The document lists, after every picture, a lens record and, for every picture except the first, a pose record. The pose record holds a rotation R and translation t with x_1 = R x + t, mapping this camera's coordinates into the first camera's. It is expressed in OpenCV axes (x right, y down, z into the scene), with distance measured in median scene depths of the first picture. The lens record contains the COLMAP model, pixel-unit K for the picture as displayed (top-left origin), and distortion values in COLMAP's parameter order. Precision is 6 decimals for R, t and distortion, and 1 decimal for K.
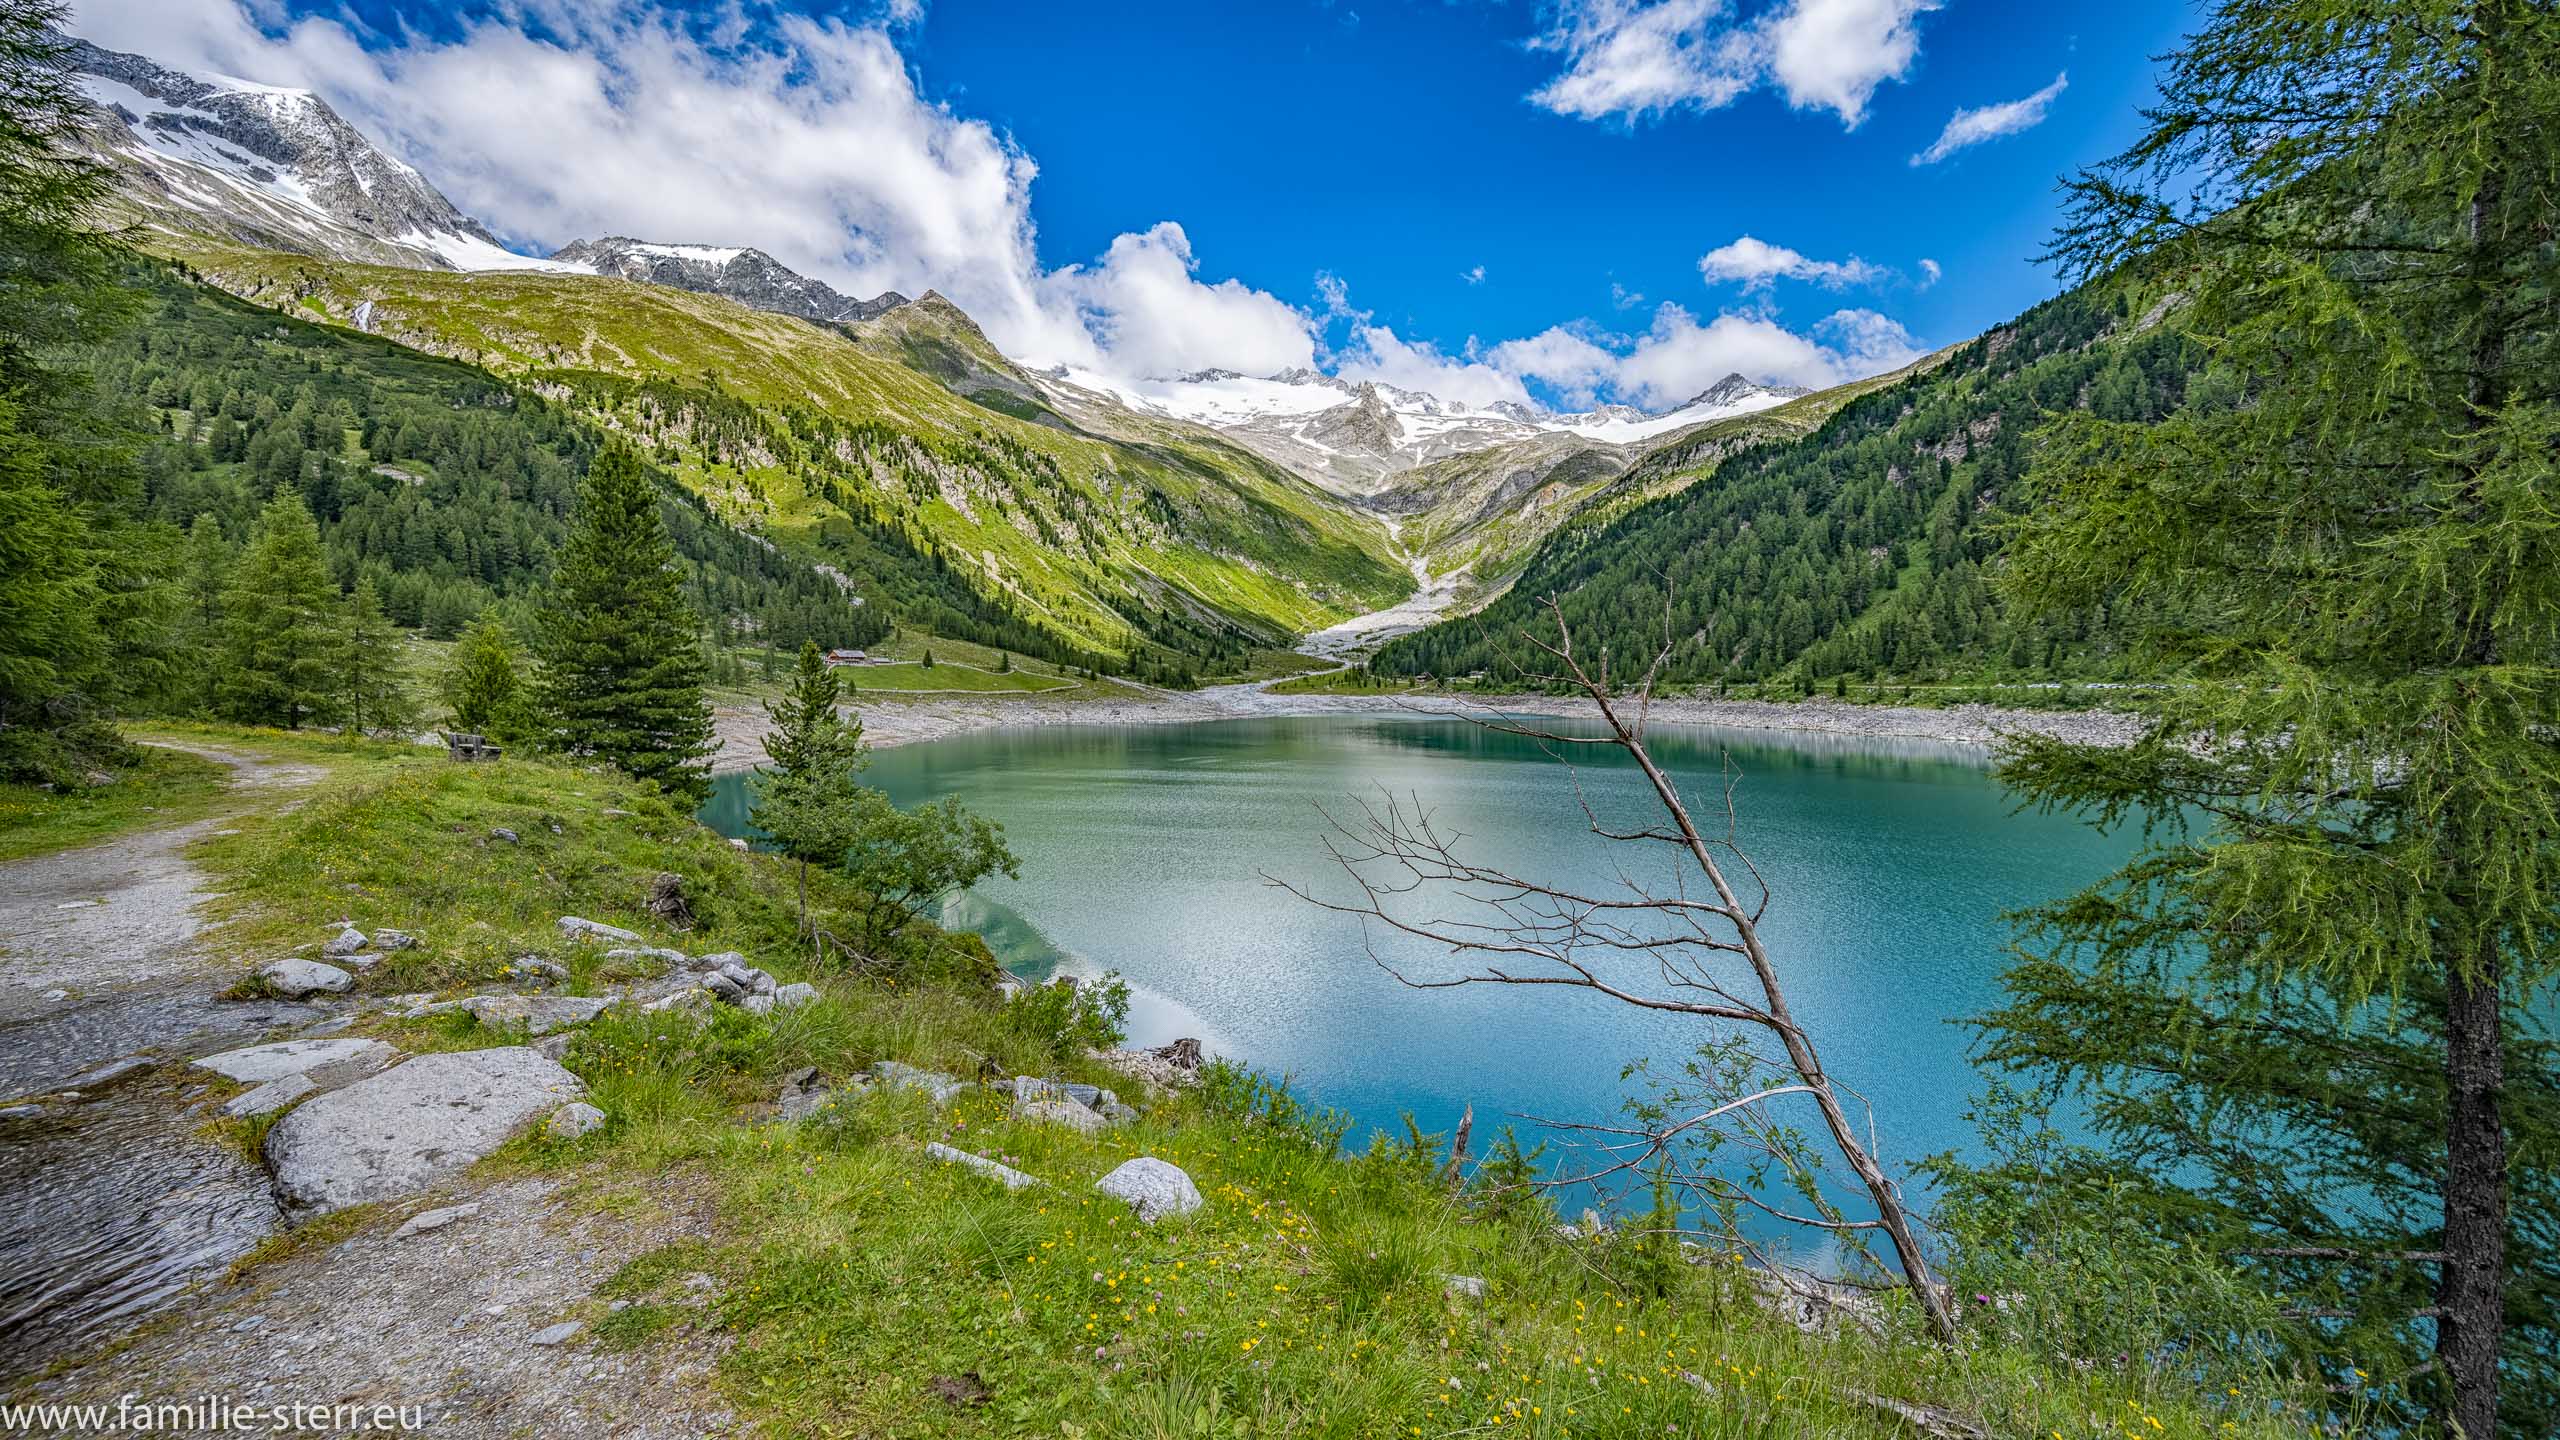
lens RADIAL K [[1015.8, 0, 1284.8], [0, 1015.8, 714.2], [0, 0, 1]] dist [-0.000605, -0.001122]
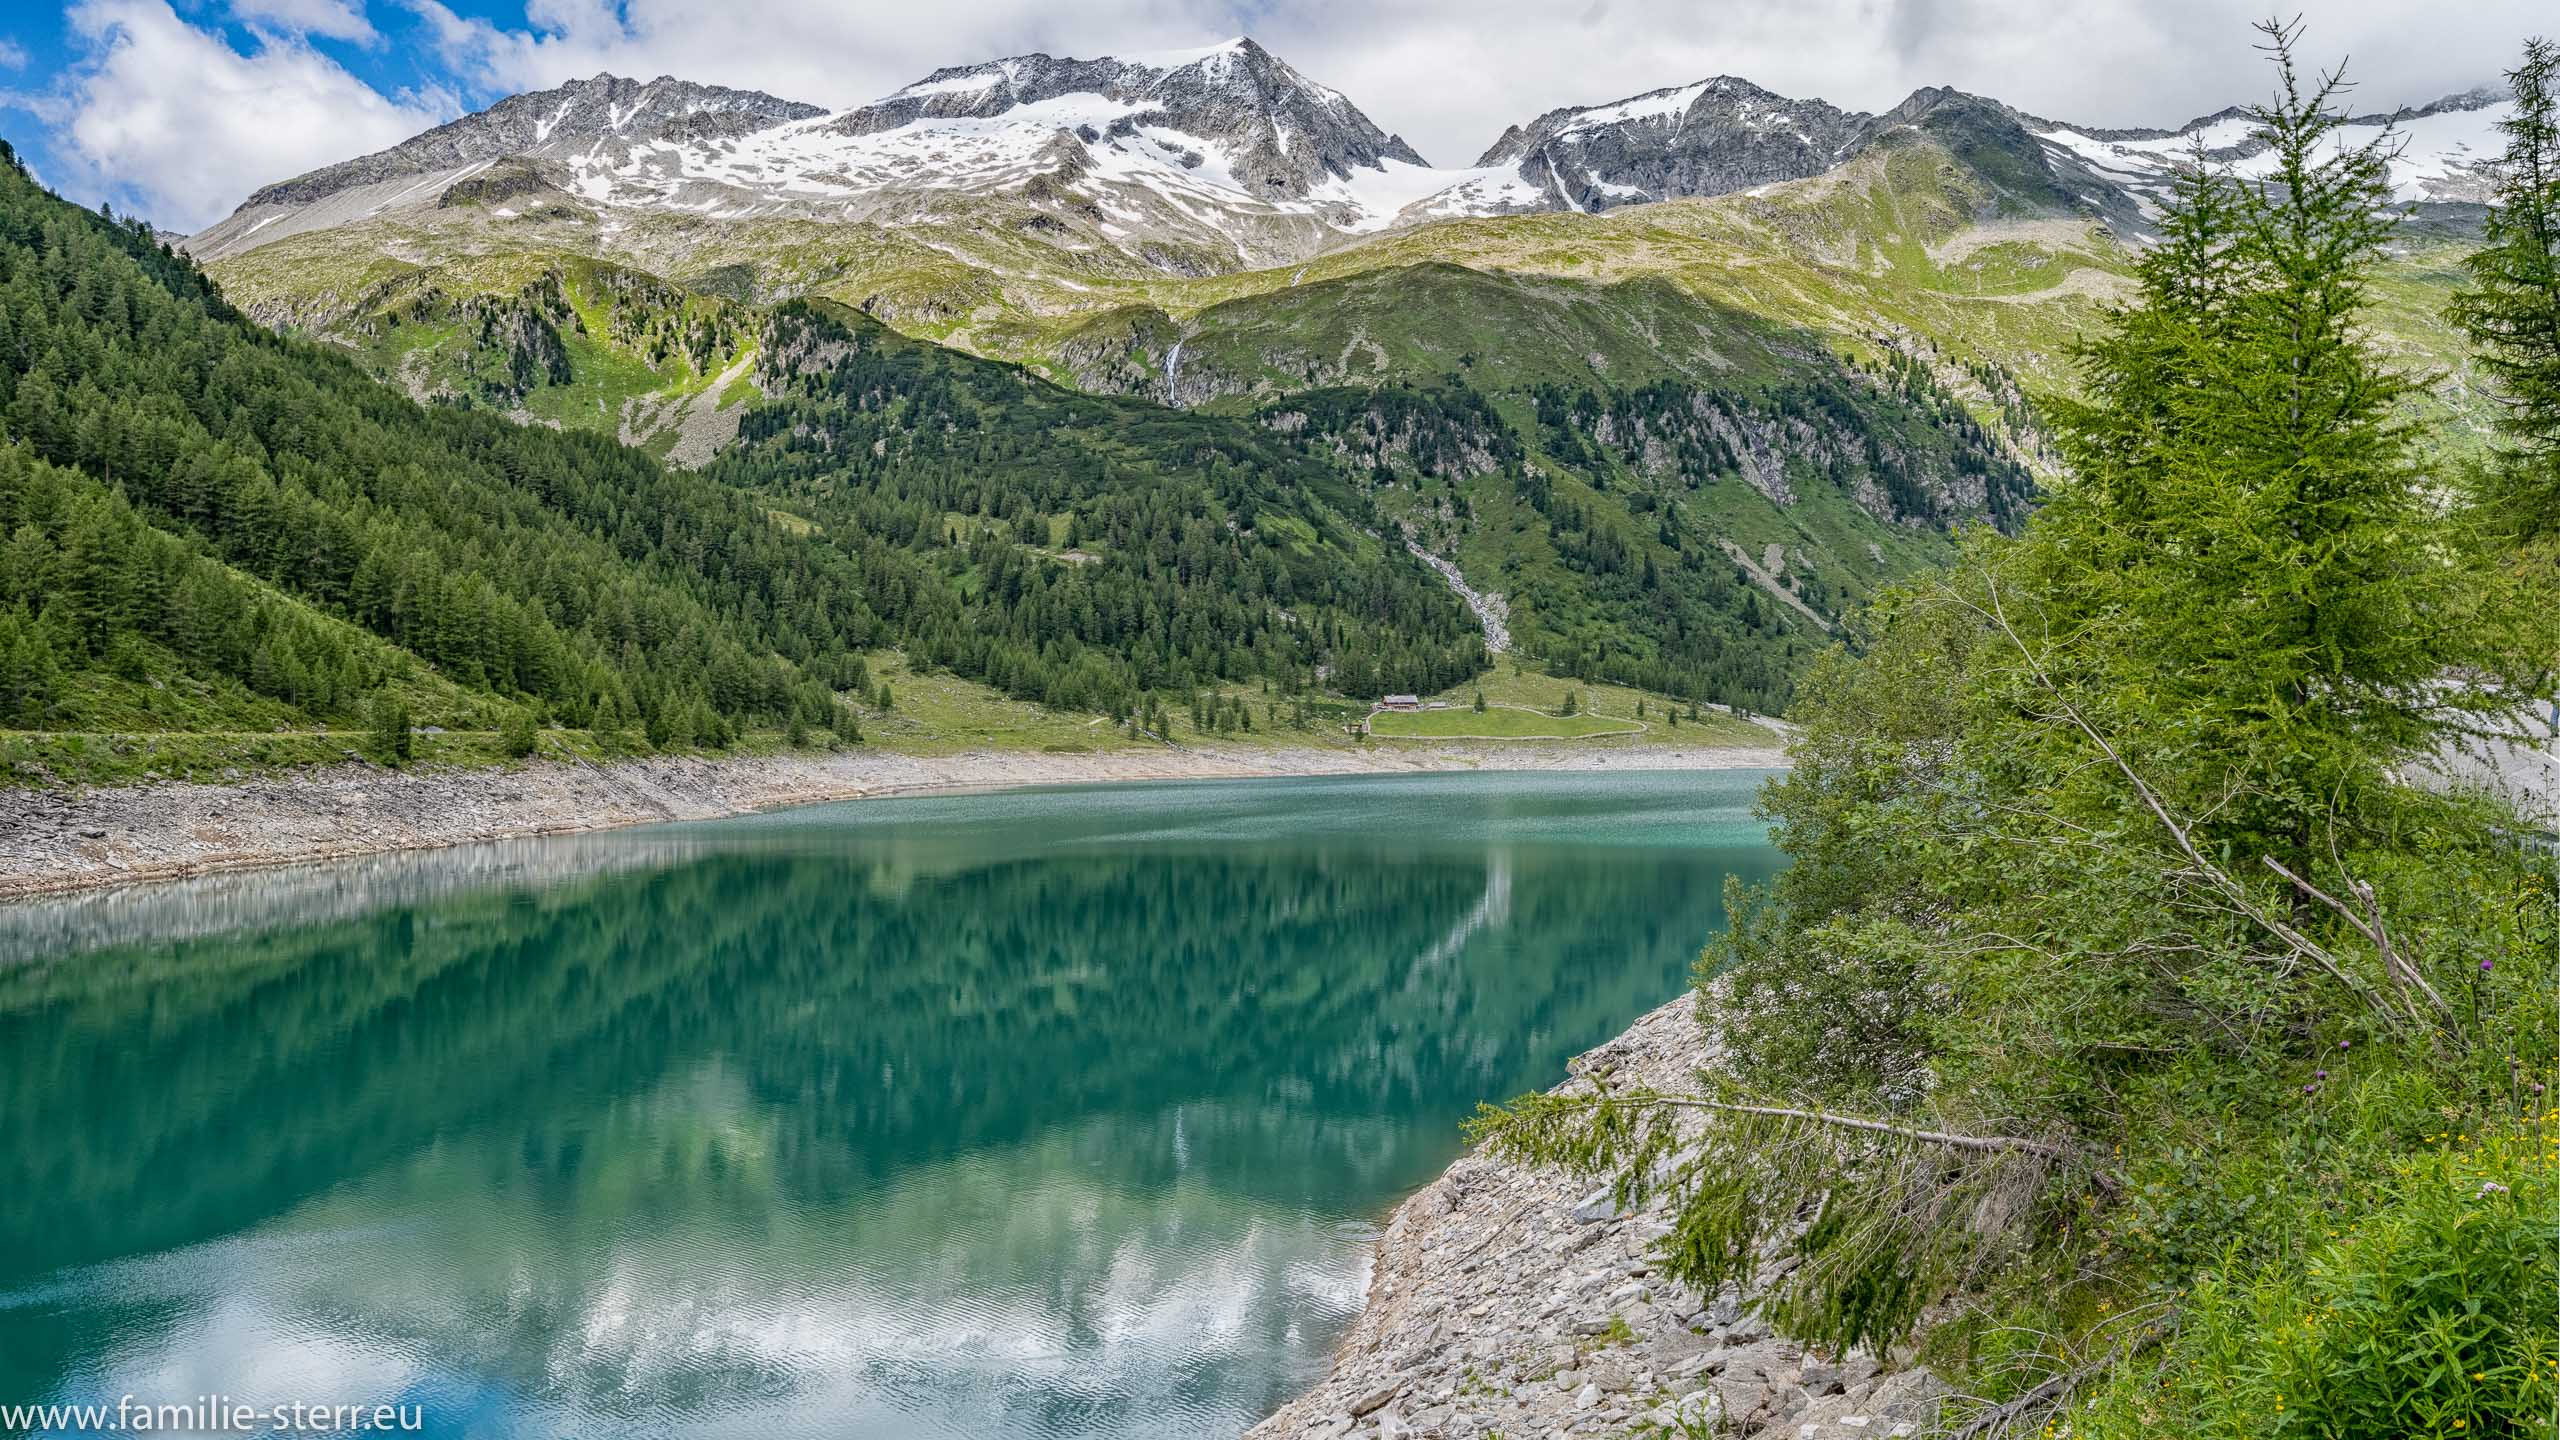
lens RADIAL K [[1919.0, 0, 1282.0], [0, 1919.0, 727.9], [0, 0, 1]] dist [-0.003915, 0.000655]
pose [[0.703068, -0.008685, -0.711069, 0.519374], [-0.014213, 0.999554, -0.026262, 0.011081], [0.710980, 0.028570, 0.702631, -0.236292]]
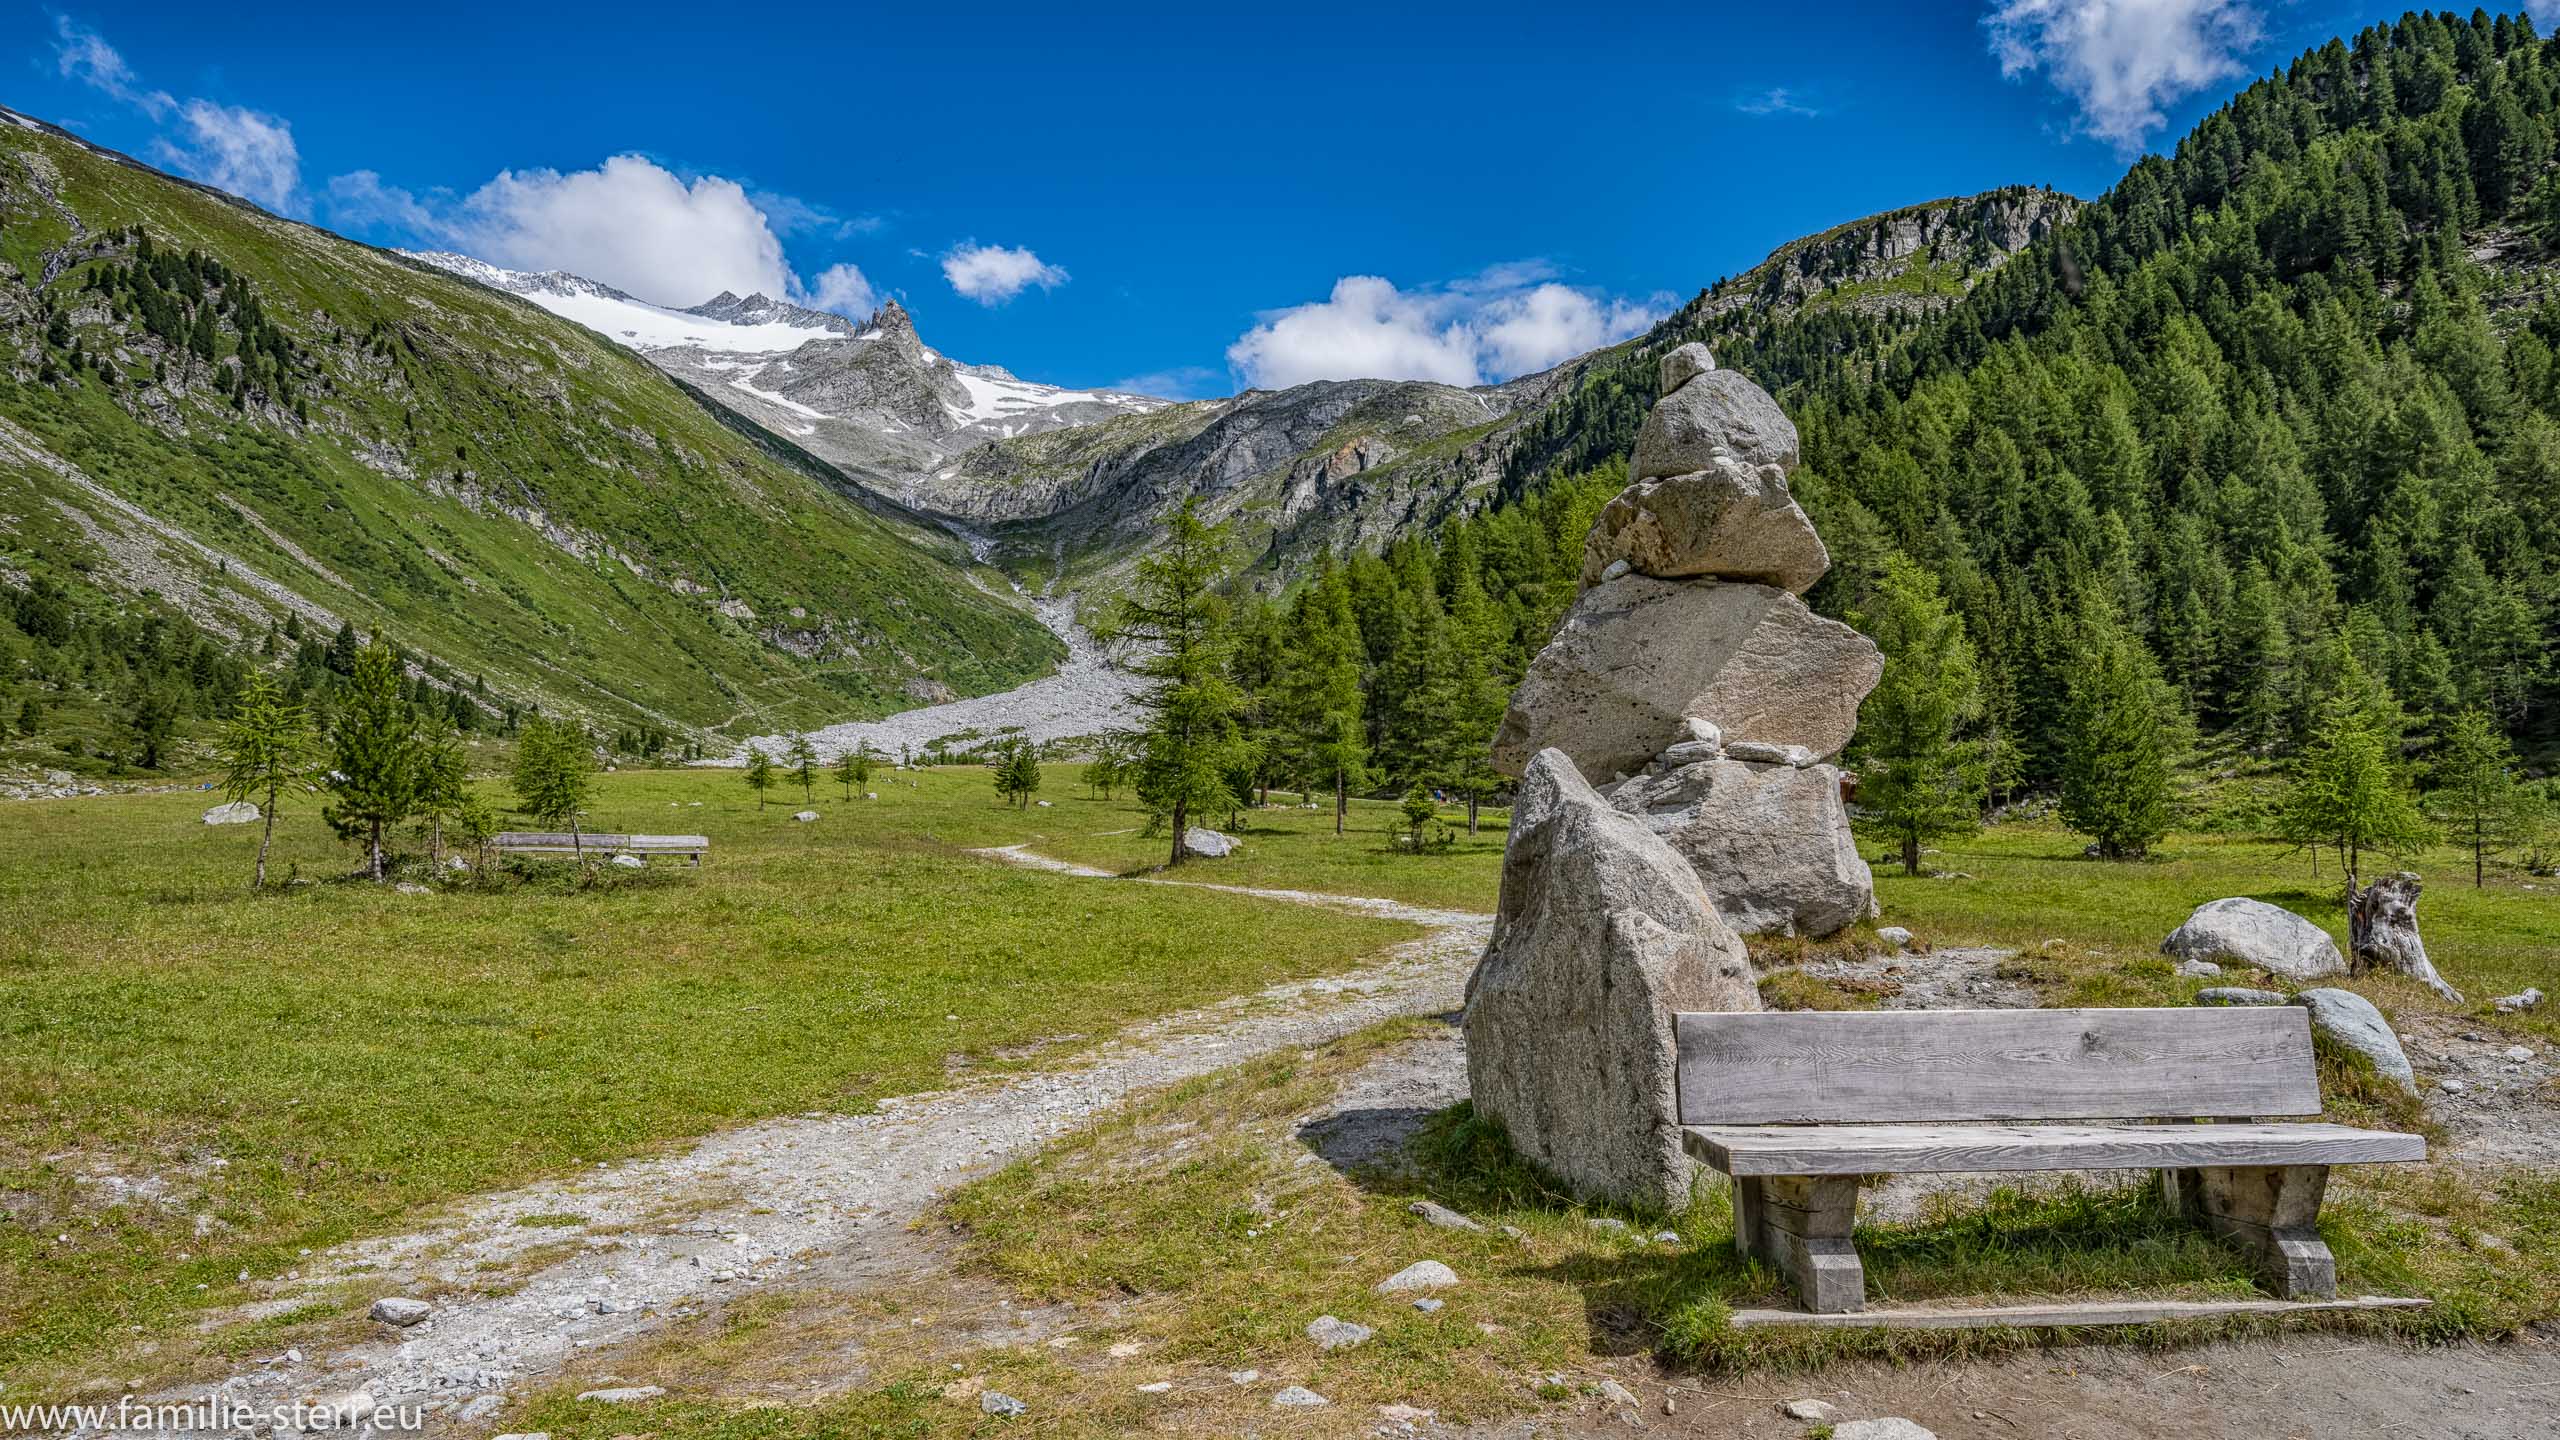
lens RADIAL K [[1622.2, 0, 1288.1], [0, 1622.2, 741.3], [0, 0, 1]] dist [-0.000675, -0.000491]
pose [[0.945347, 0.006064, 0.326008, 0.029452], [0.038378, 0.990808, -0.129718, -0.024411], [-0.323798, 0.135141, 0.936425, 0.979115]]
